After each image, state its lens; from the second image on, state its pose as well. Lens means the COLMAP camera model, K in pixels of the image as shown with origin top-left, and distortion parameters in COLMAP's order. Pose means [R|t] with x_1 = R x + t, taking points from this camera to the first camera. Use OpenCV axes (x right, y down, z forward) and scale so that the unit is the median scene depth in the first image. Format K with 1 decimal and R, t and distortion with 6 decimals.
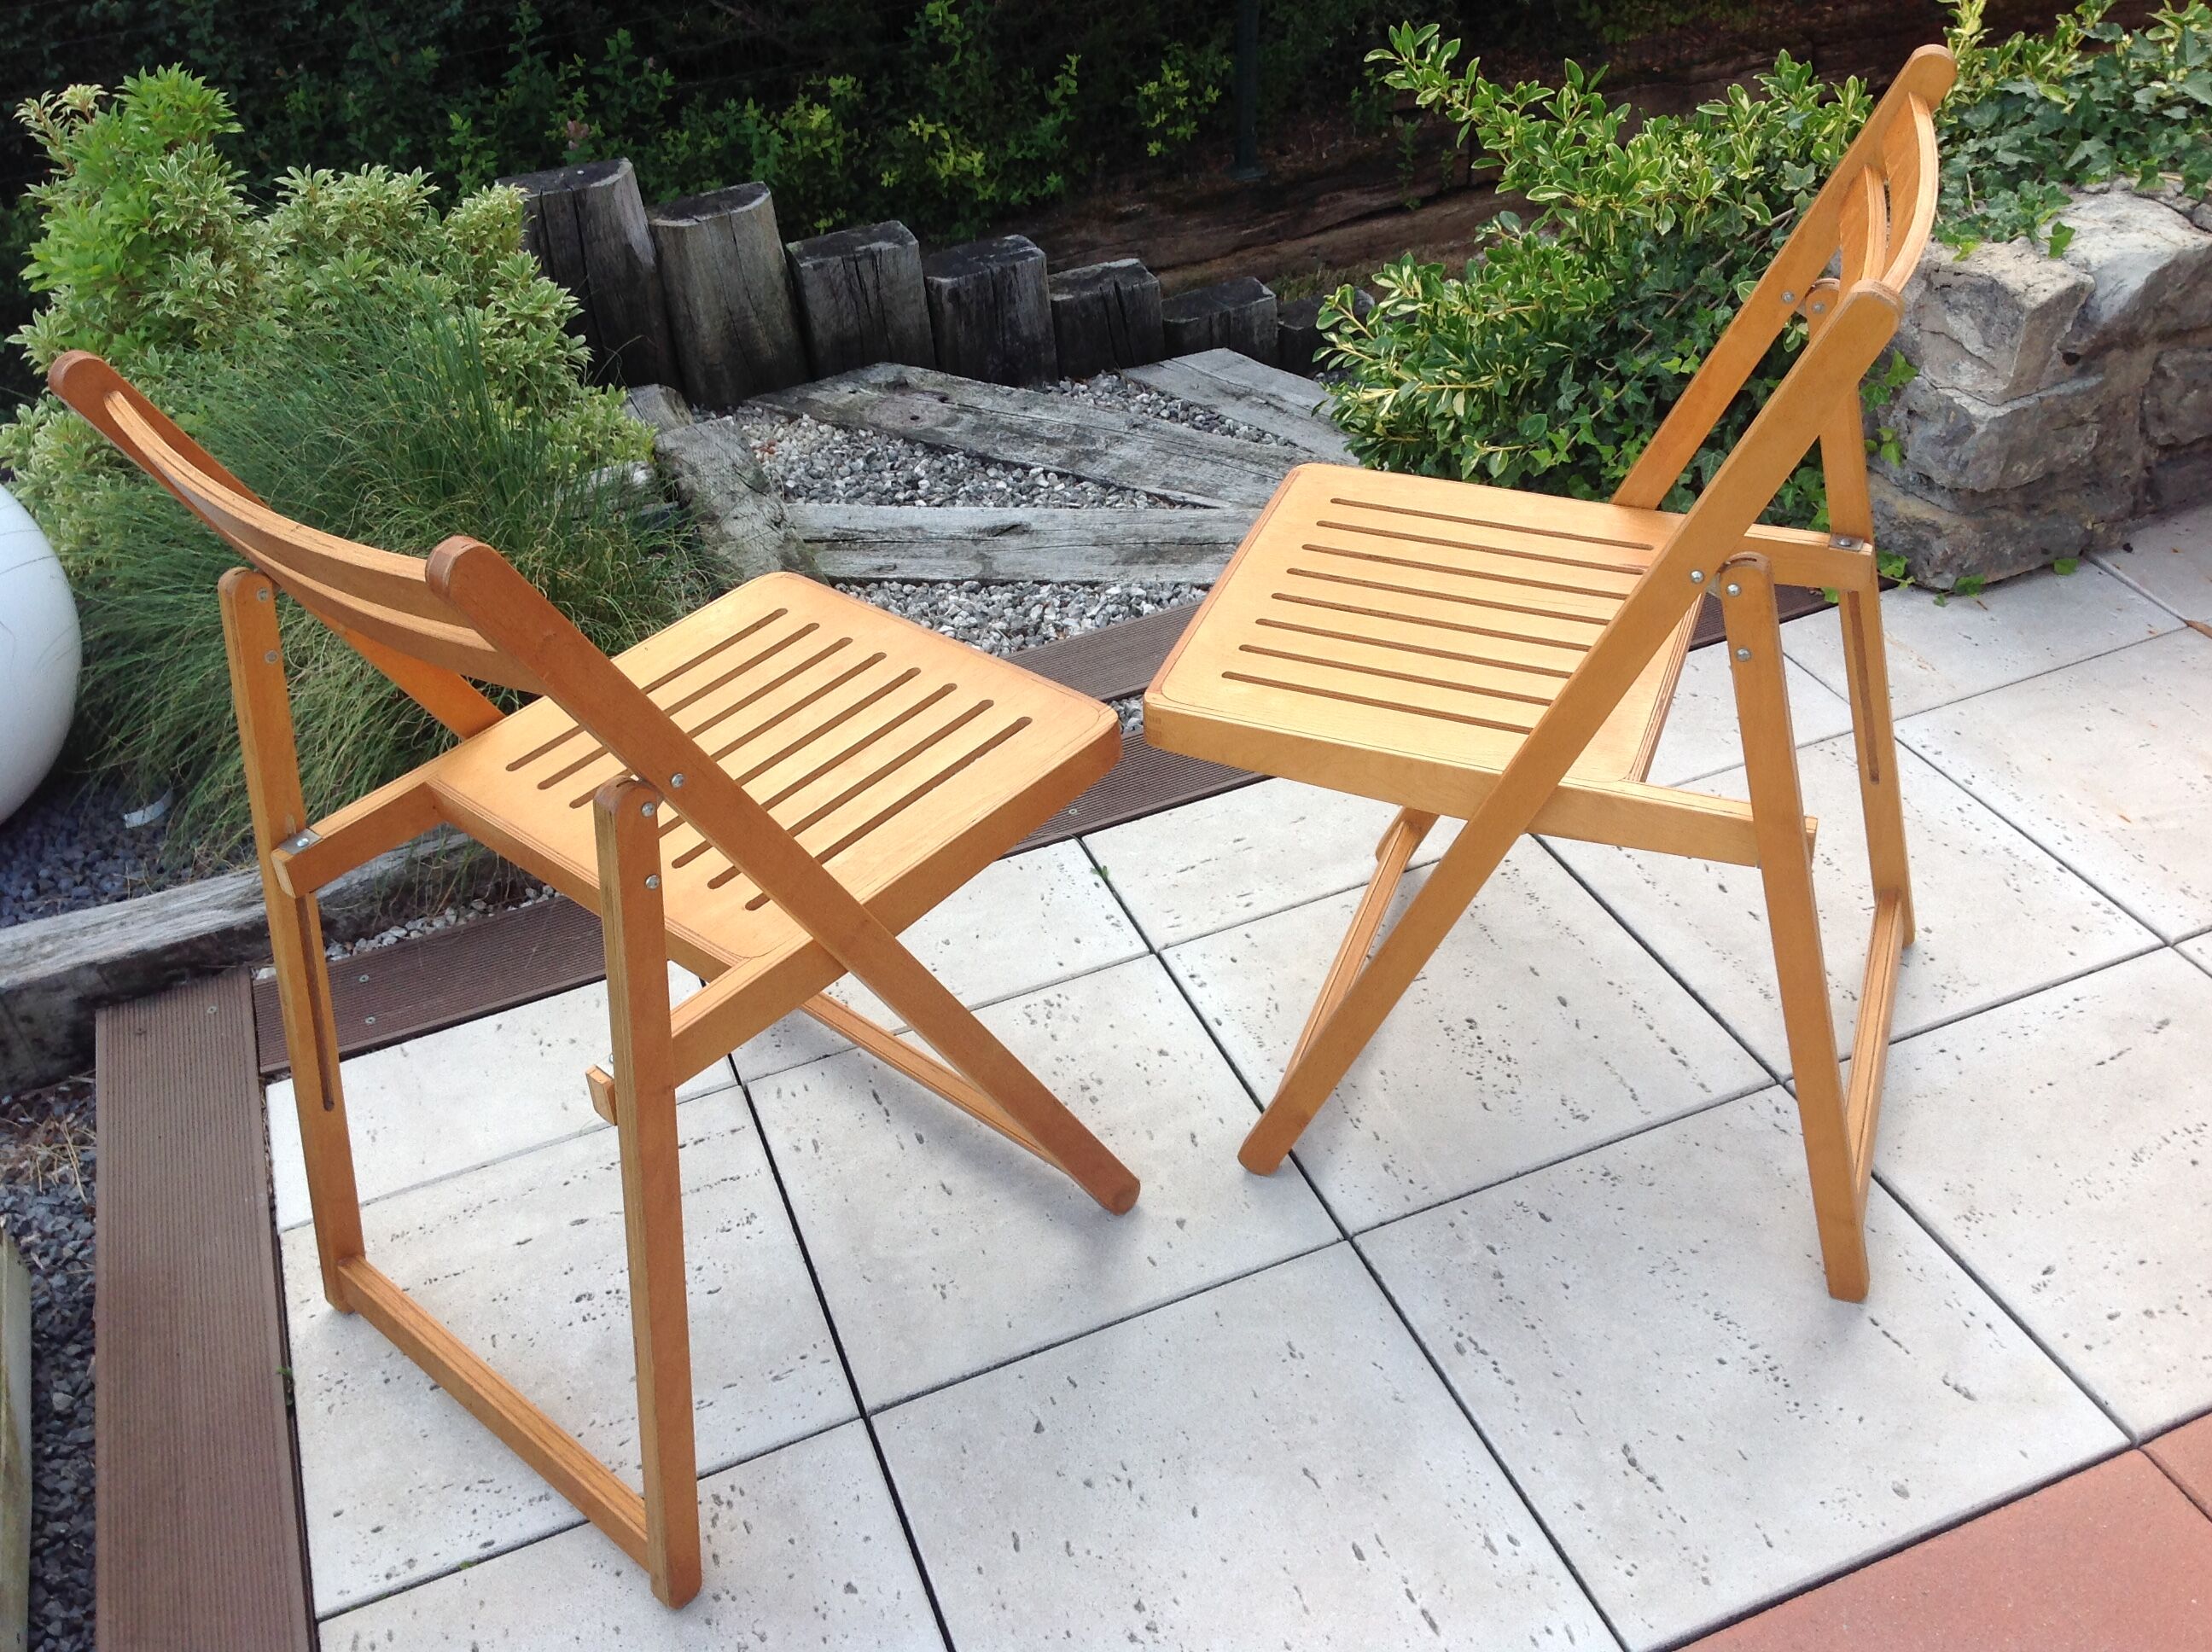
lens RADIAL K [[2077.2, 0, 1107.8], [0, 2077.2, 826.3], [0, 0, 1]] dist [0.078648, -0.170134]
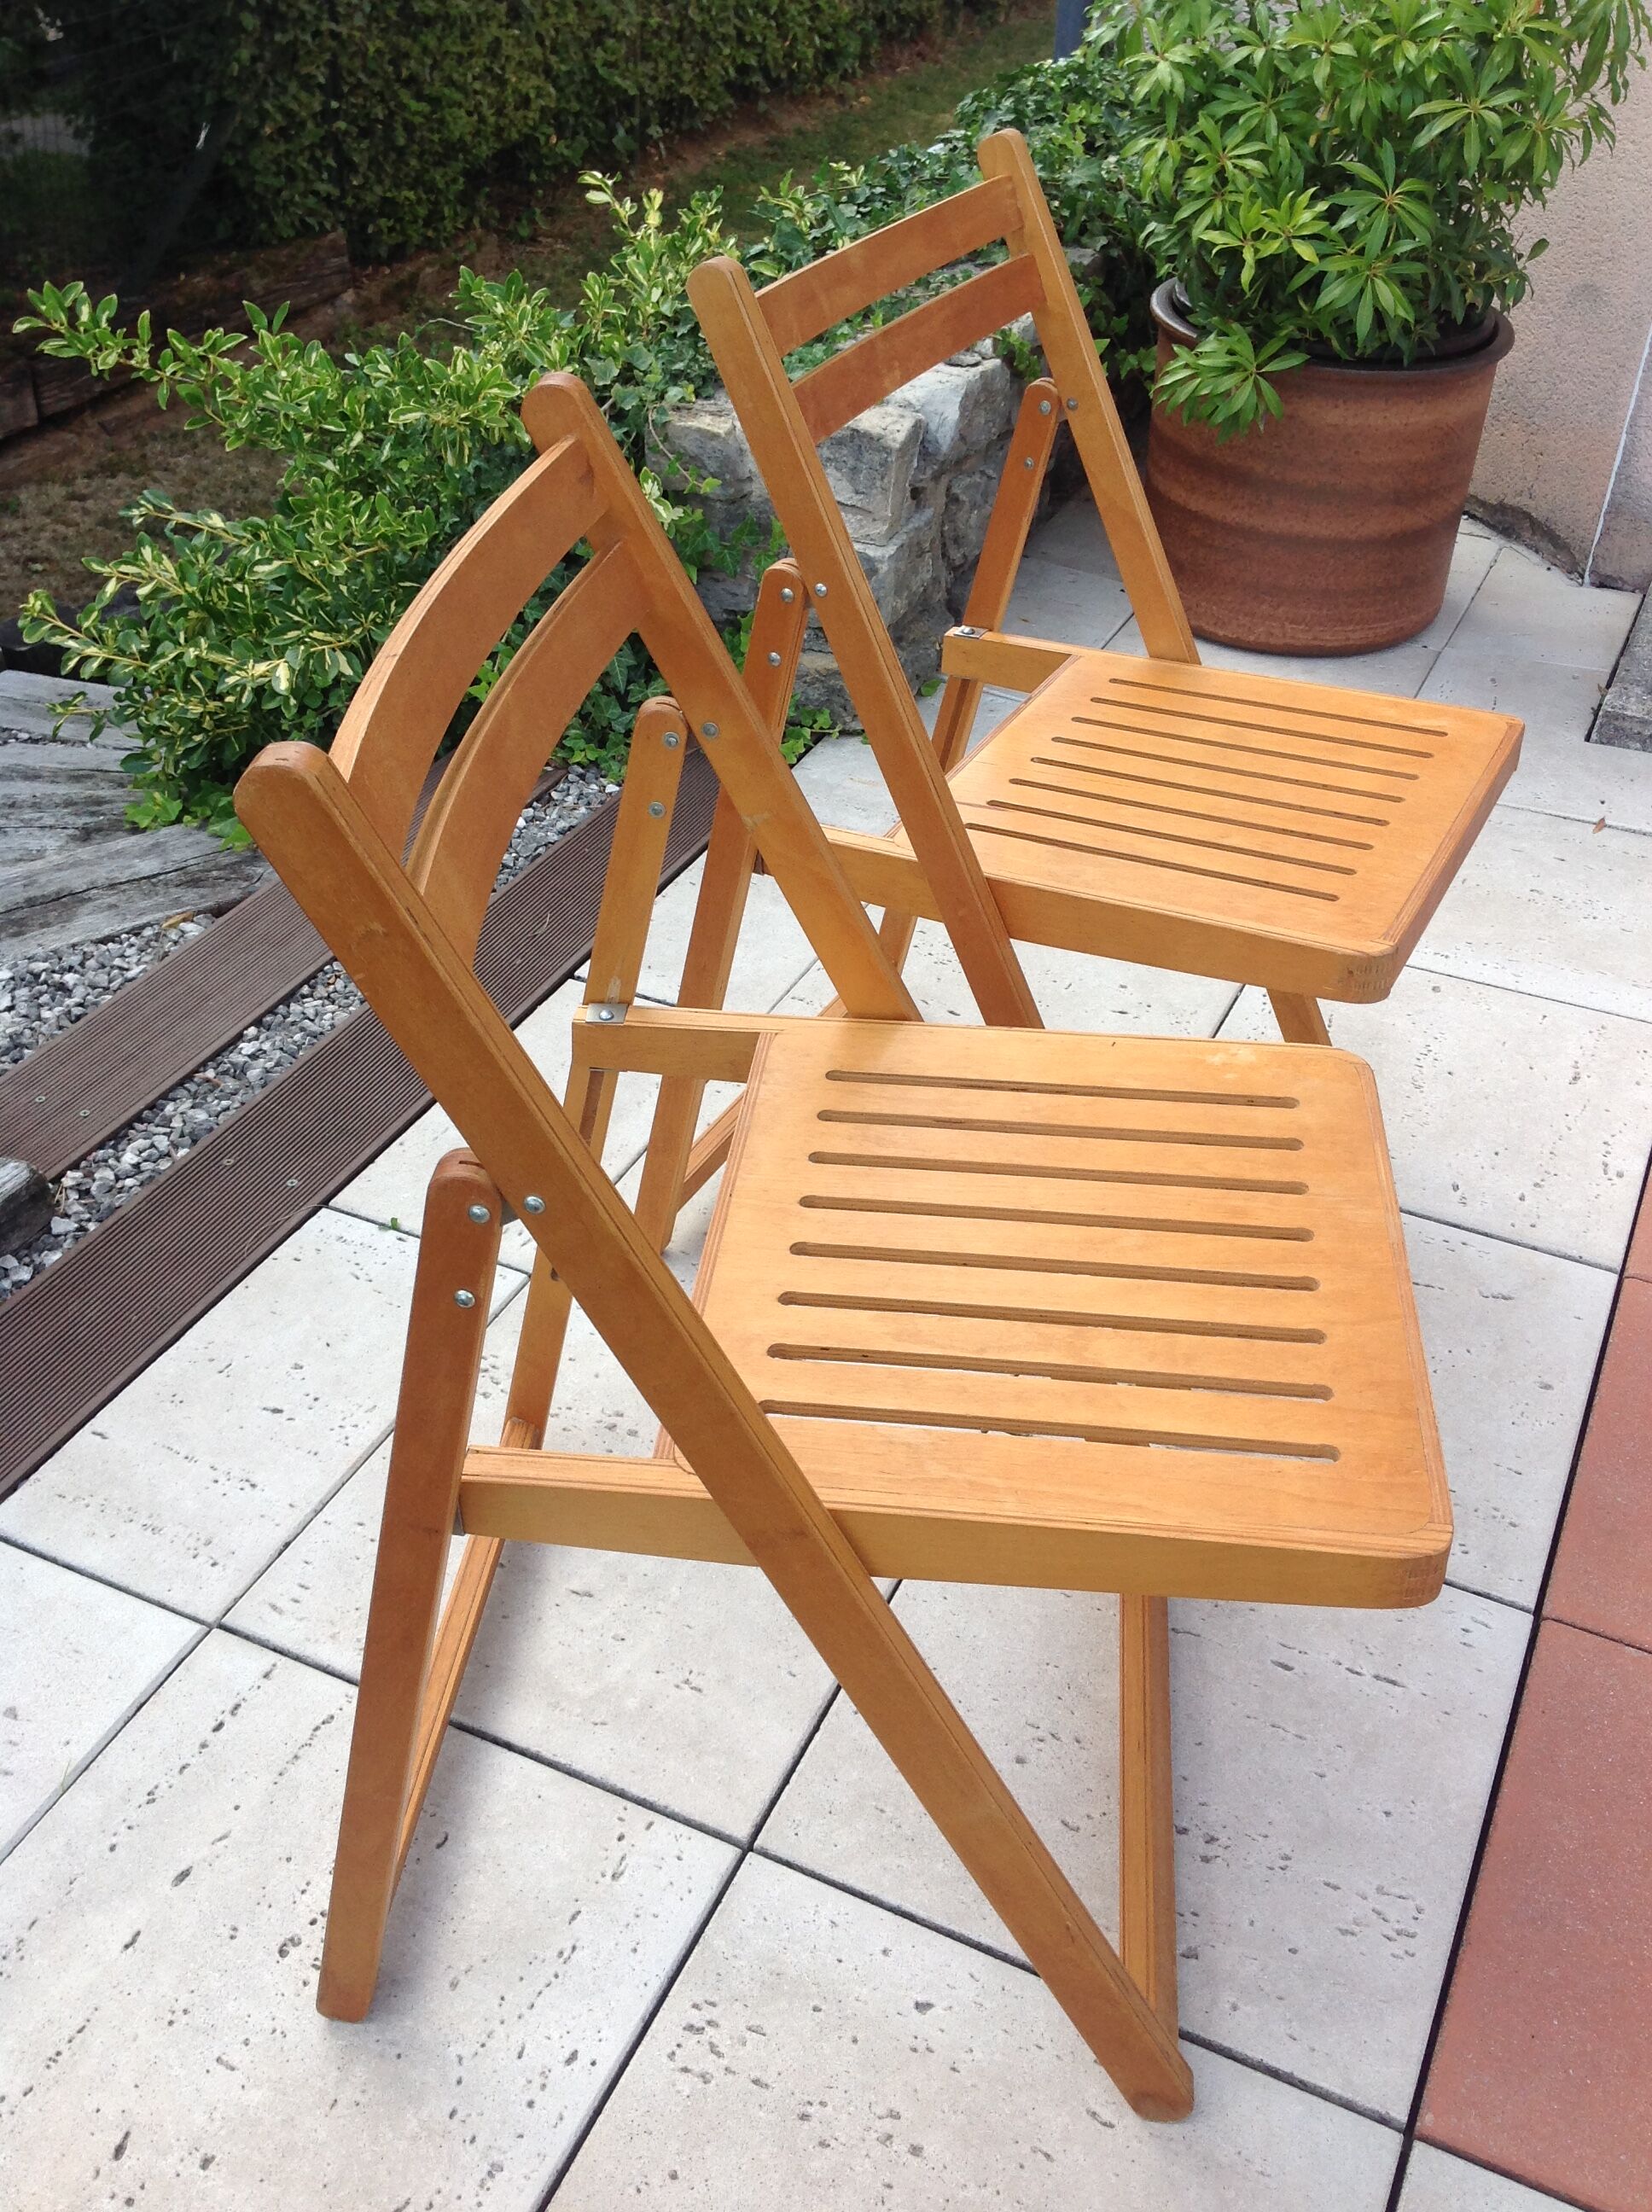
lens RADIAL K [[2131.1, 0, 826.0], [0, 2131.1, 1106.0], [0, 0, 1]] dist [0.095516, -0.210539]
pose [[0.719658, -0.317451, 0.617509, -0.317758], [0.340800, 0.936359, 0.084190, -0.029435], [-0.604936, 0.149859, 0.782045, 0.174137]]
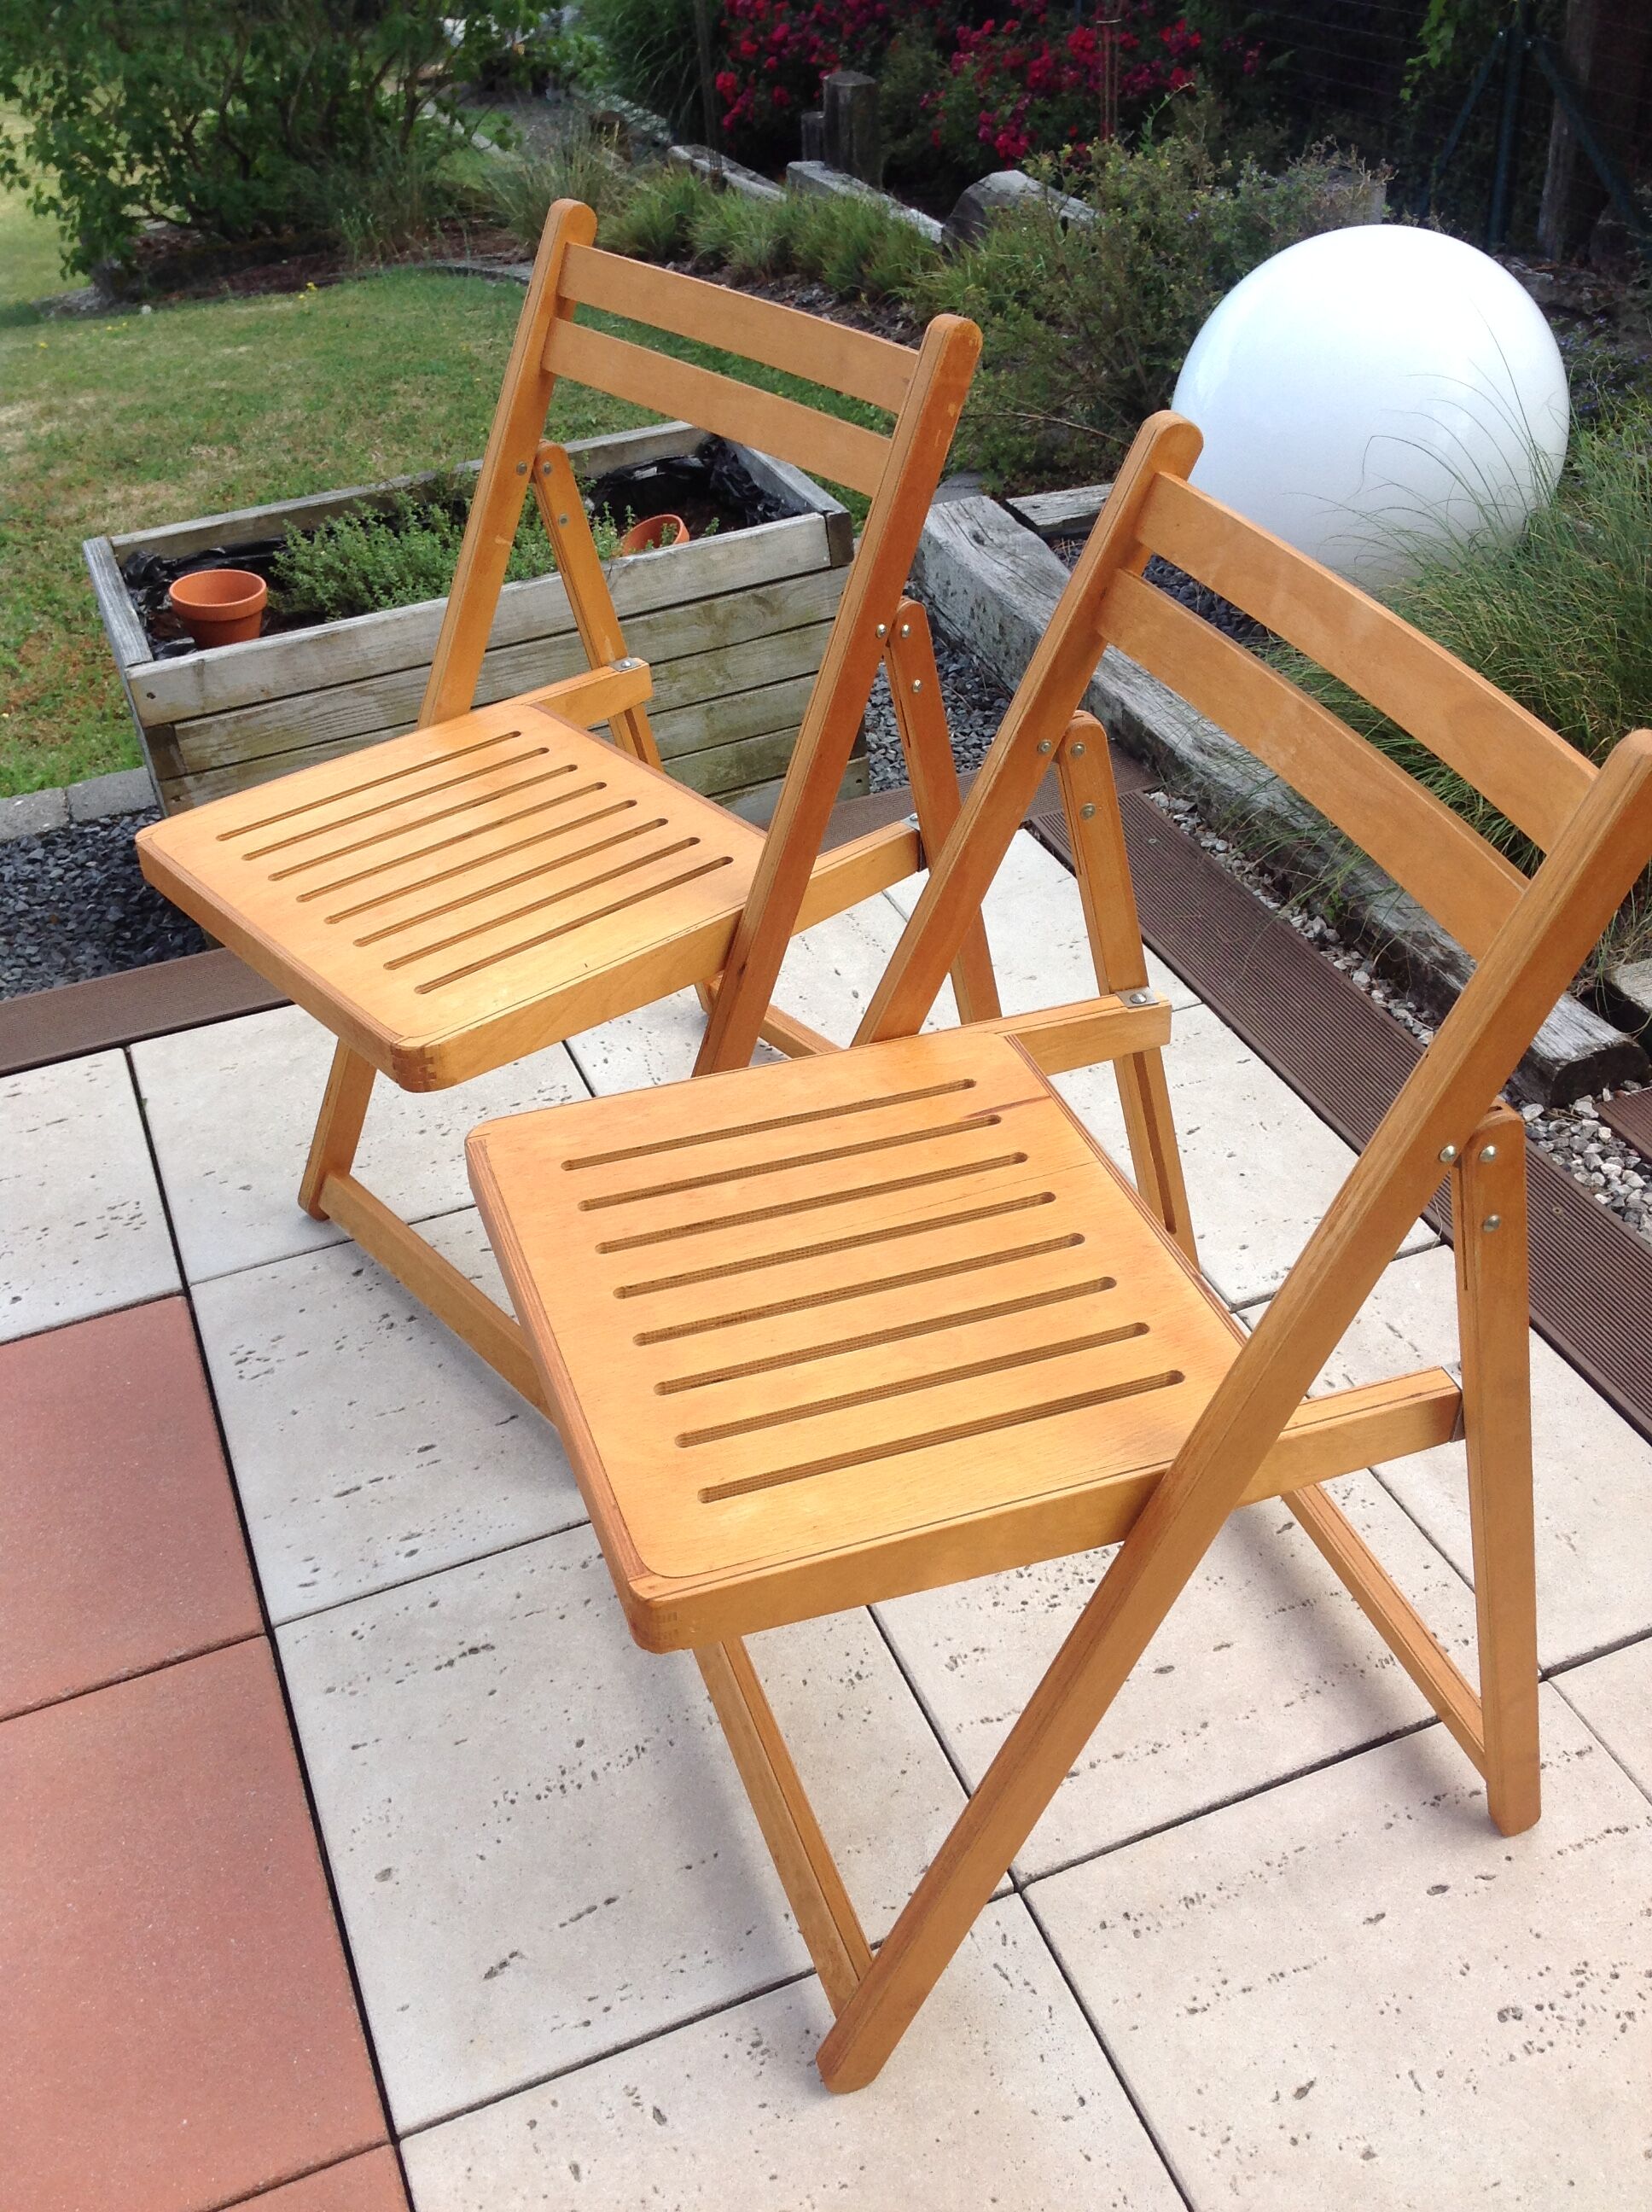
lens RADIAL K [[2077.2, 0, 826.0], [0, 2077.2, 1106.0], [0, 0, 1]] dist [0.078648, -0.170134]
pose [[0.015737, 0.665181, -0.746516, 0.479123], [-0.552818, 0.627905, 0.547839, -0.291970], [0.833153, 0.404066, 0.377606, 0.378673]]
